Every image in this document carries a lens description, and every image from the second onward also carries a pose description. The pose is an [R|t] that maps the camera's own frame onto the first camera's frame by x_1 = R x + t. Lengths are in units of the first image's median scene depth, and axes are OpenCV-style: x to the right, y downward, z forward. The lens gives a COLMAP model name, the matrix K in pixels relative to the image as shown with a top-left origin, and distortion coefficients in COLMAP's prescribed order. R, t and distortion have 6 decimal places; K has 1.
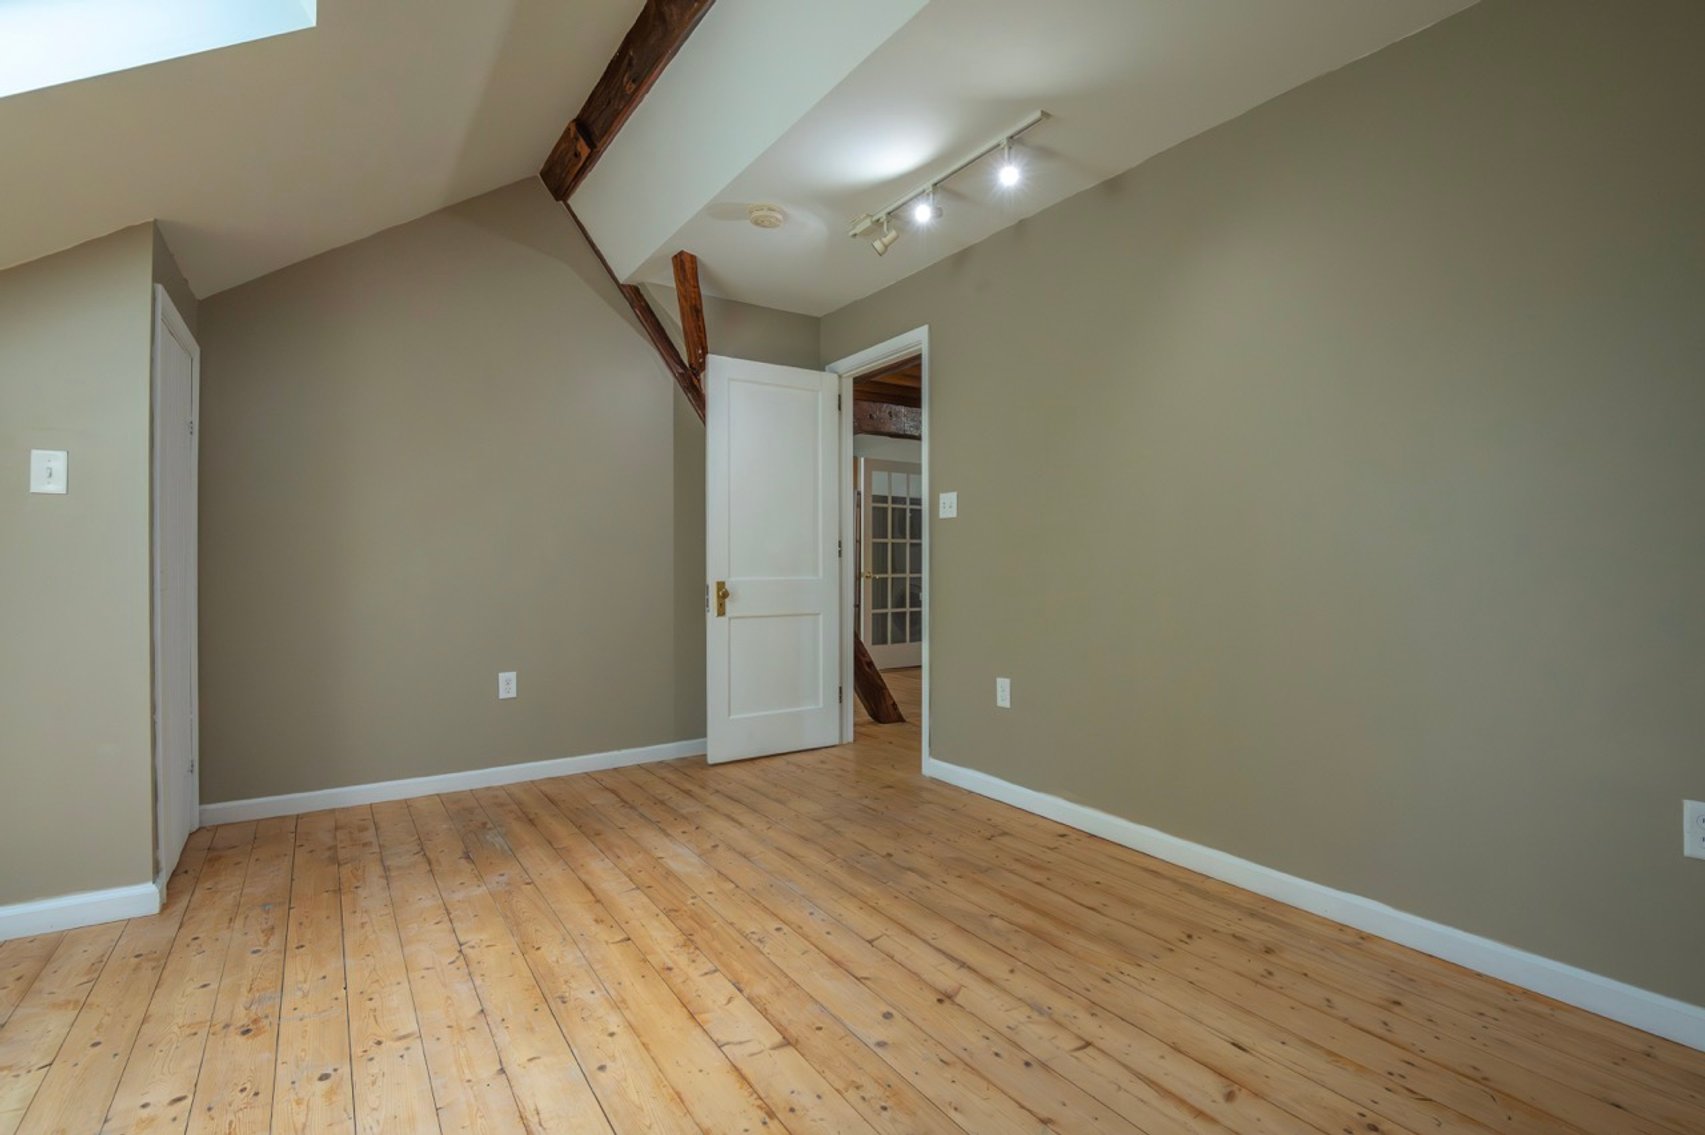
lens RADIAL K [[783.7, 0, 852.6], [0, 783.7, 564.9], [0, 0, 1]] dist [-0.014594, -0.000631]
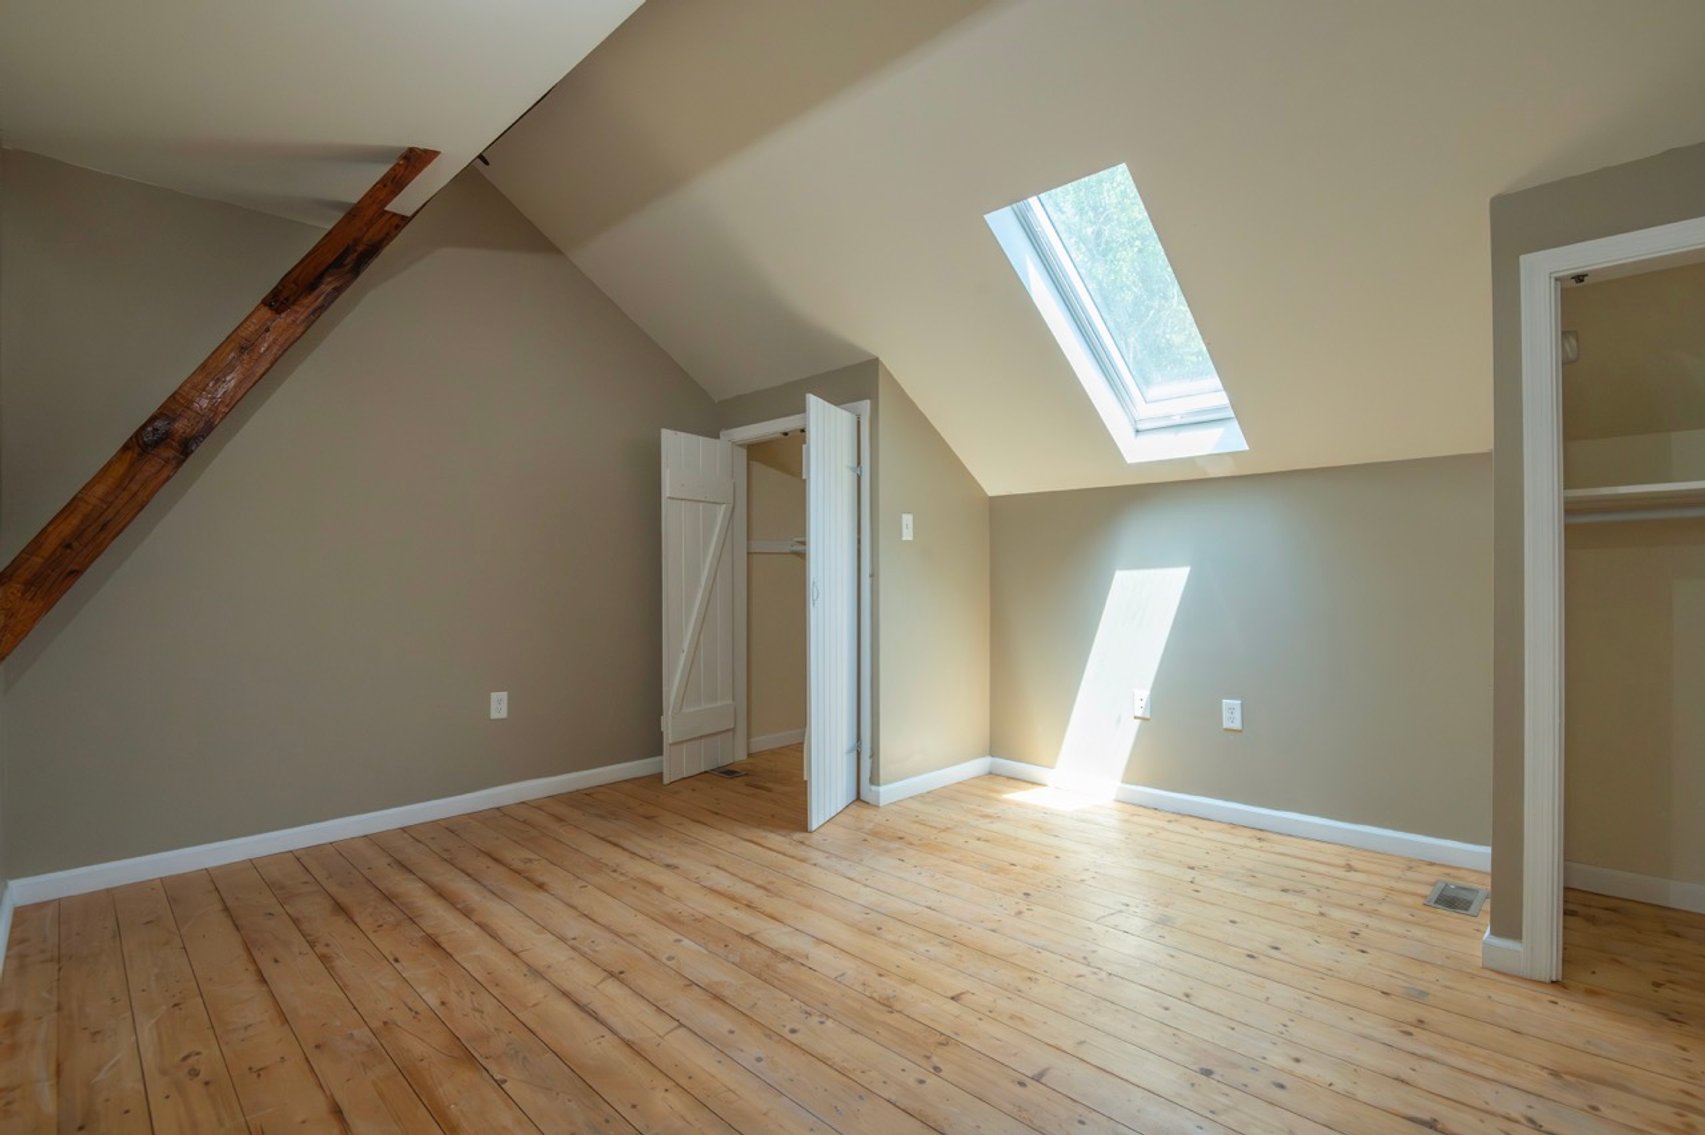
lens RADIAL K [[783.7, 0, 852.3], [0, 783.7, 571.7], [0, 0, 1]] dist [-0.014594, -0.000631]
pose [[-0.980232, 0.007087, -0.197723, 0.003599], [0.007327, 0.999973, -0.000485, -0.016161], [0.197715, -0.001924, -0.980258, 1.888101]]
